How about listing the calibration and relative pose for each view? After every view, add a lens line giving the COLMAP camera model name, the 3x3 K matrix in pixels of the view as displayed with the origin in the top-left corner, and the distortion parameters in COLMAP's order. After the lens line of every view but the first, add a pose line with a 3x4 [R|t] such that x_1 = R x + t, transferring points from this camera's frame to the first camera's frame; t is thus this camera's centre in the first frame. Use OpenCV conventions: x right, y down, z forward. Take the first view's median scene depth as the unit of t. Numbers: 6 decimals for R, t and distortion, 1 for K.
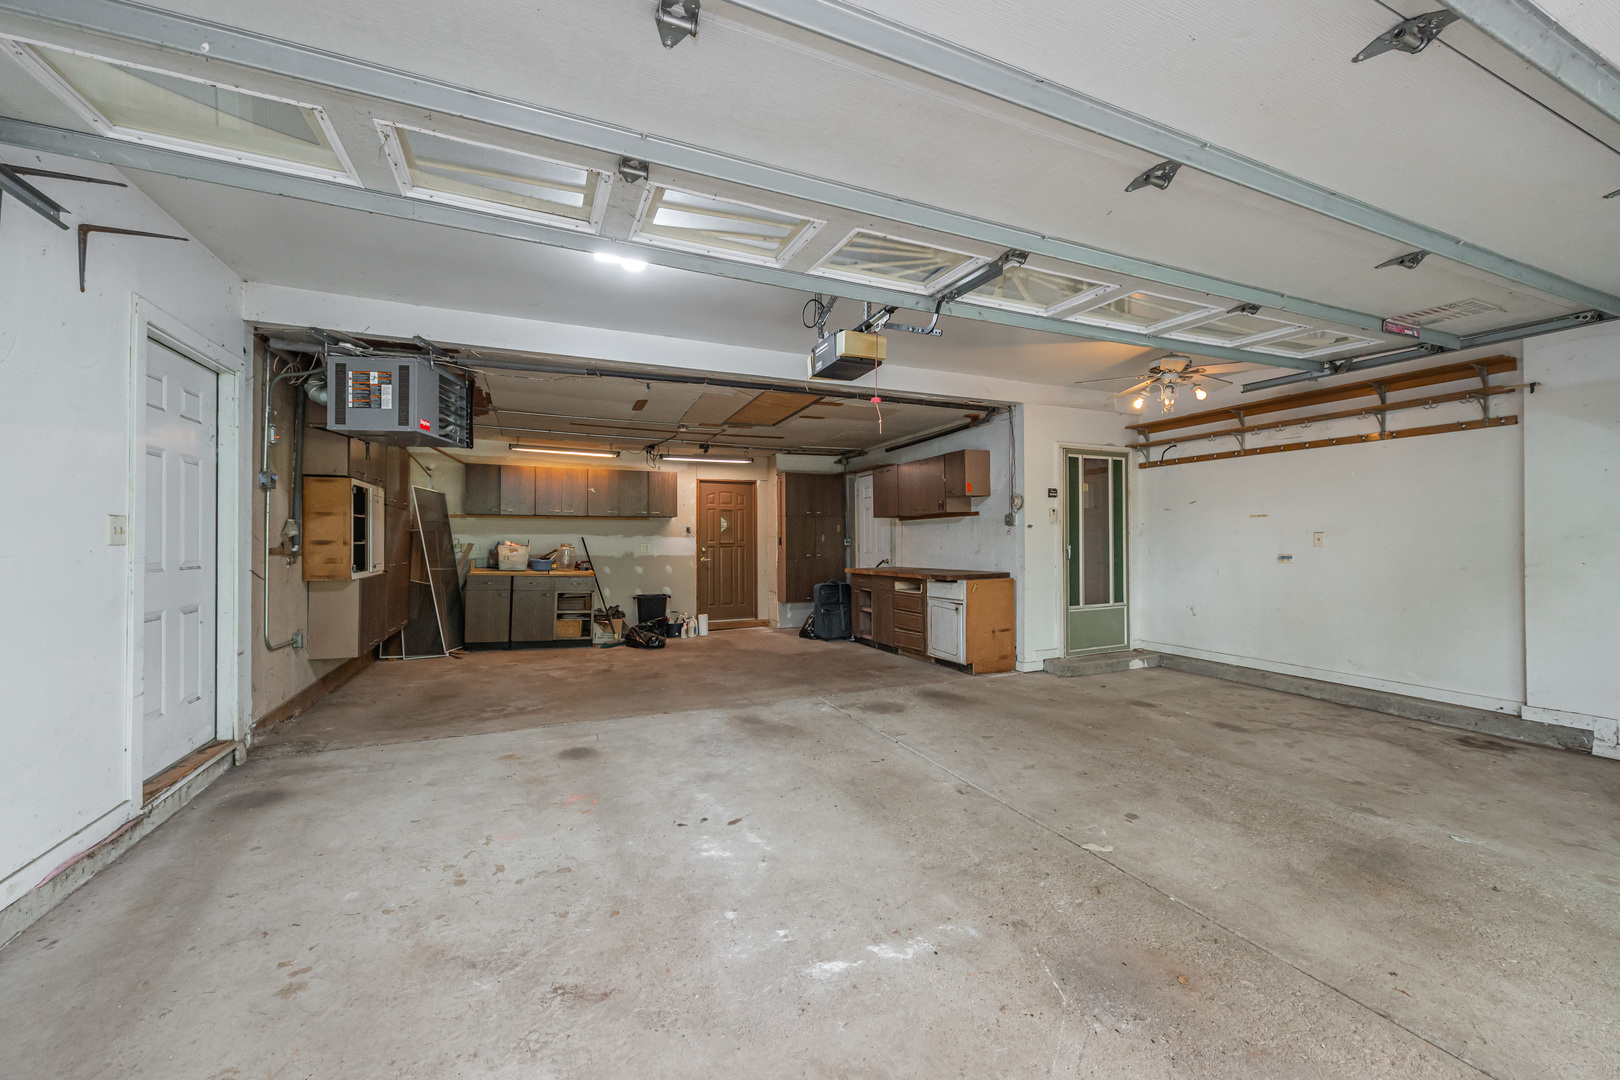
lens RADIAL K [[647.8, 0, 820.0], [0, 647.8, 534.9], [0, 0, 1]] dist [-0.002024, -0.000592]
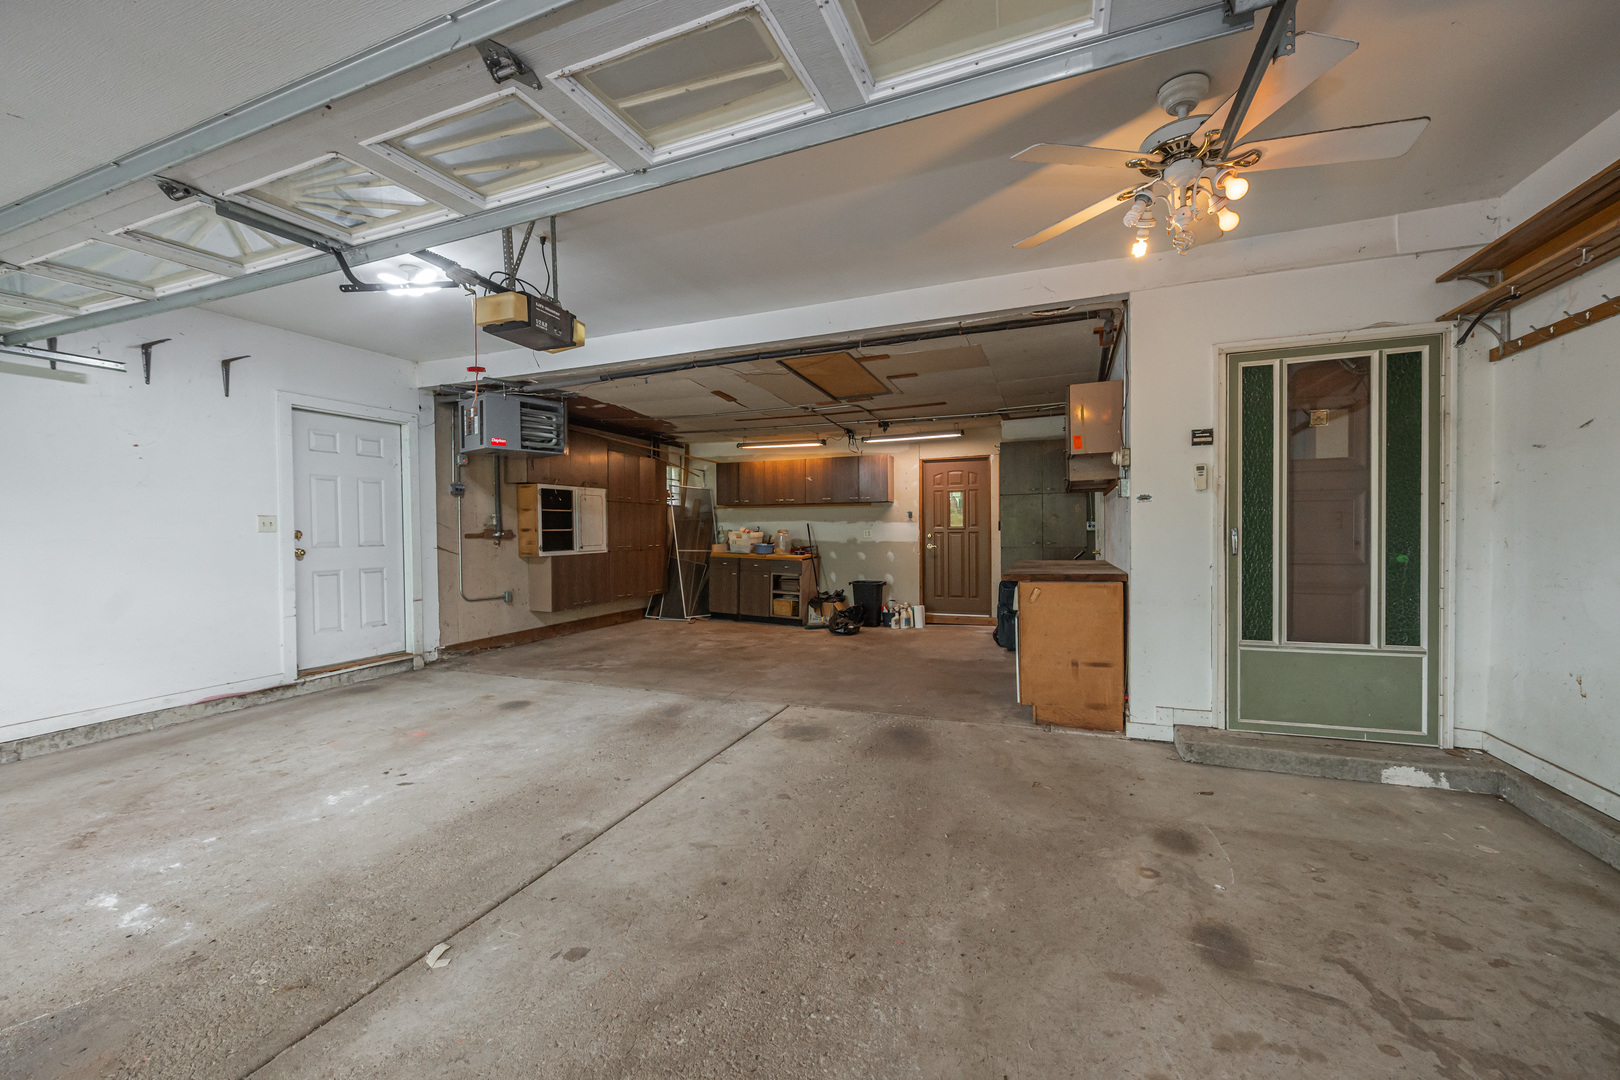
lens RADIAL K [[647.8, 0, 820.0], [0, 647.8, 534.9], [0, 0, 1]] dist [-0.002024, -0.000592]
pose [[0.688435, 0.001593, -0.725296, 0.614618], [0.014020, 0.999782, 0.015504, 0.008688], [0.725163, -0.020842, 0.688262, 0.412440]]
